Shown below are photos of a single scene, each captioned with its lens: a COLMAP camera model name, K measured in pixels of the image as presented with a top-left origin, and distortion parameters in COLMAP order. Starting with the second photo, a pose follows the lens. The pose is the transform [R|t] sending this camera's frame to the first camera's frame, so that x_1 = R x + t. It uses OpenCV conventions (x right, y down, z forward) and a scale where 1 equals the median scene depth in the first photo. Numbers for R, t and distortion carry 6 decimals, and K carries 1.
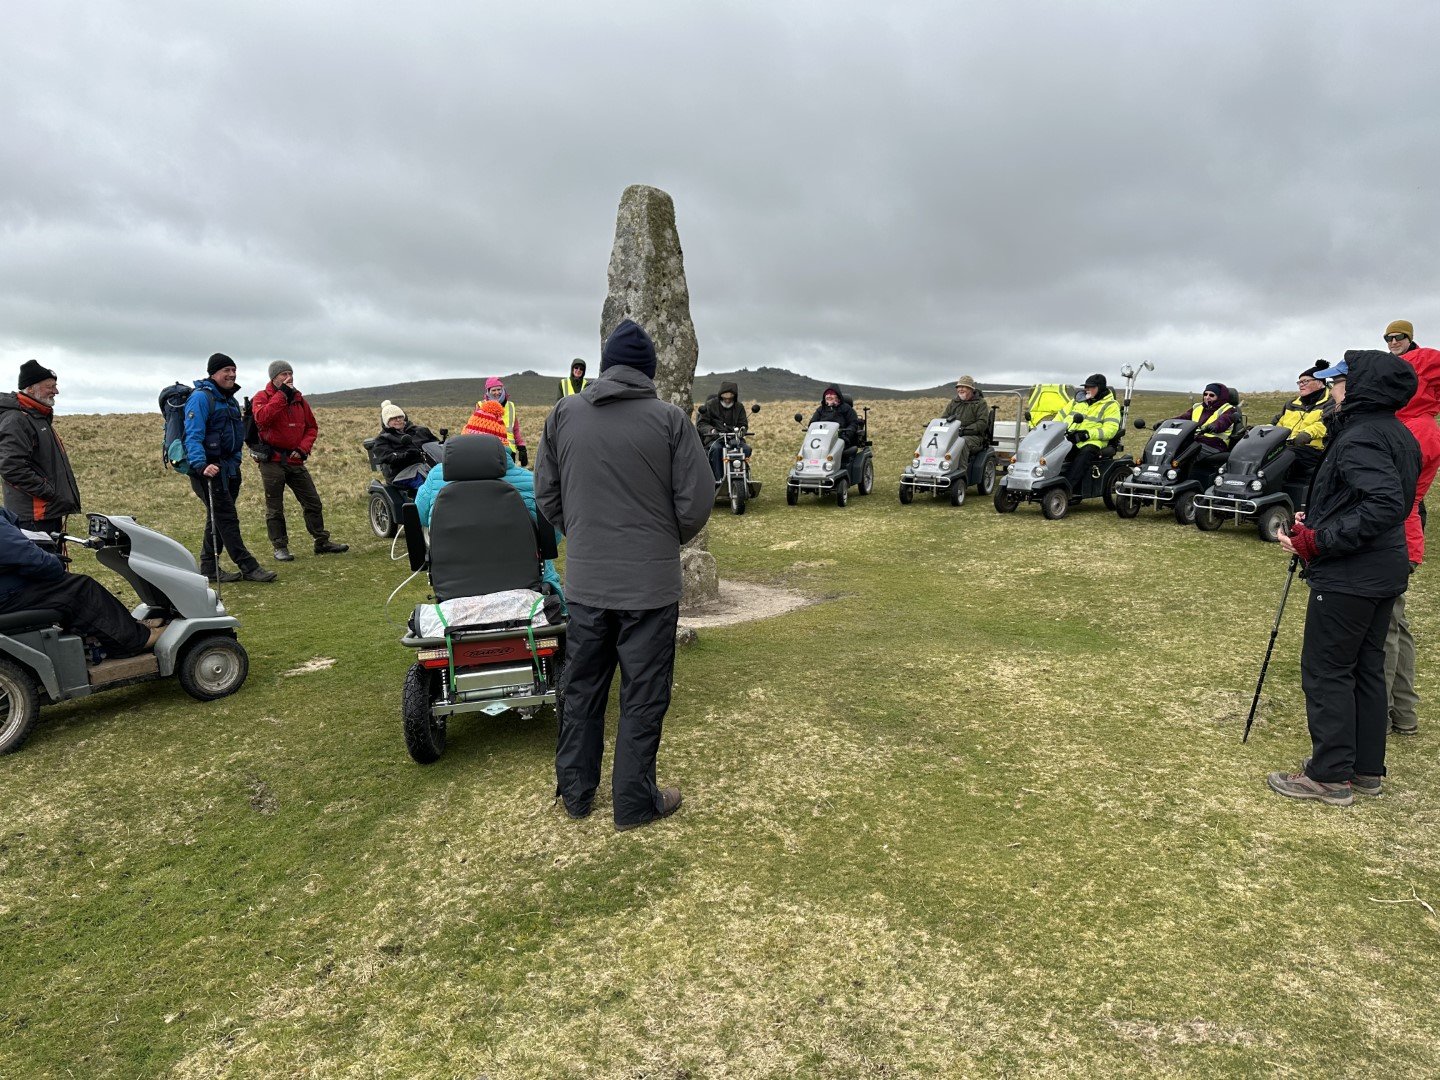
lens RADIAL K [[997.2, 0, 719.0], [0, 997.2, 553.2], [0, 0, 1]] dist [0.034722, -0.061809]
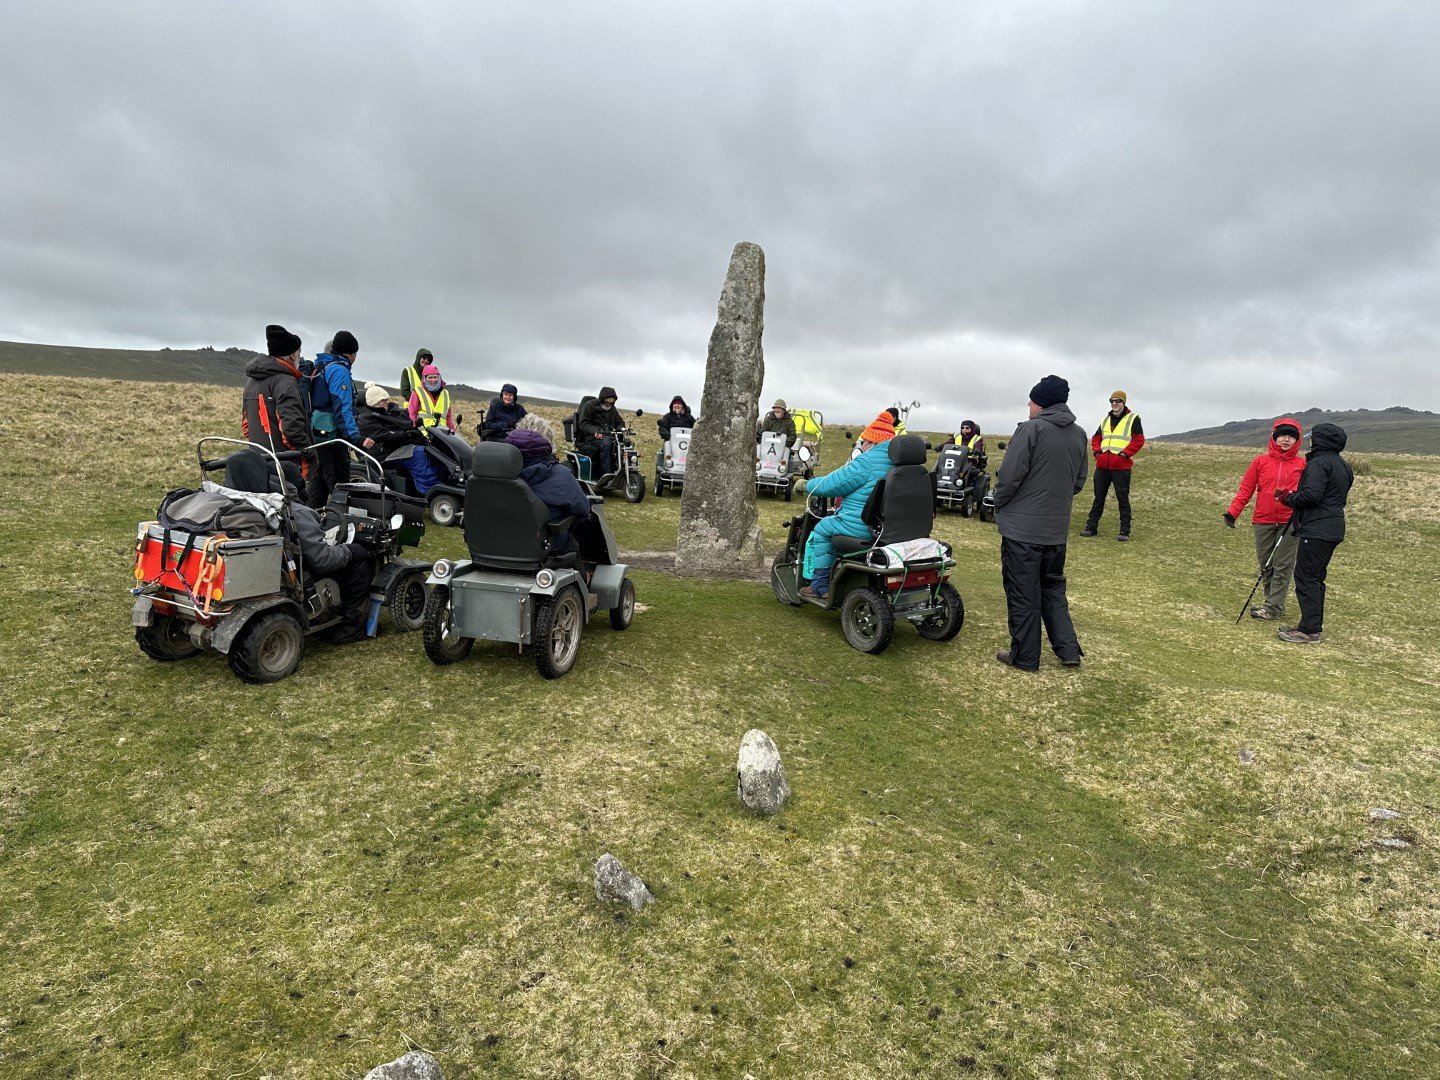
lens RADIAL K [[997.2, 0, 728.5], [0, 997.2, 529.7], [0, 0, 1]] dist [0.034722, -0.061809]
pose [[0.881110, 0.017092, 0.472603, -0.686428], [-0.004216, 0.999591, -0.028289, 0.039363], [-0.472893, 0.022933, 0.880821, -0.115409]]
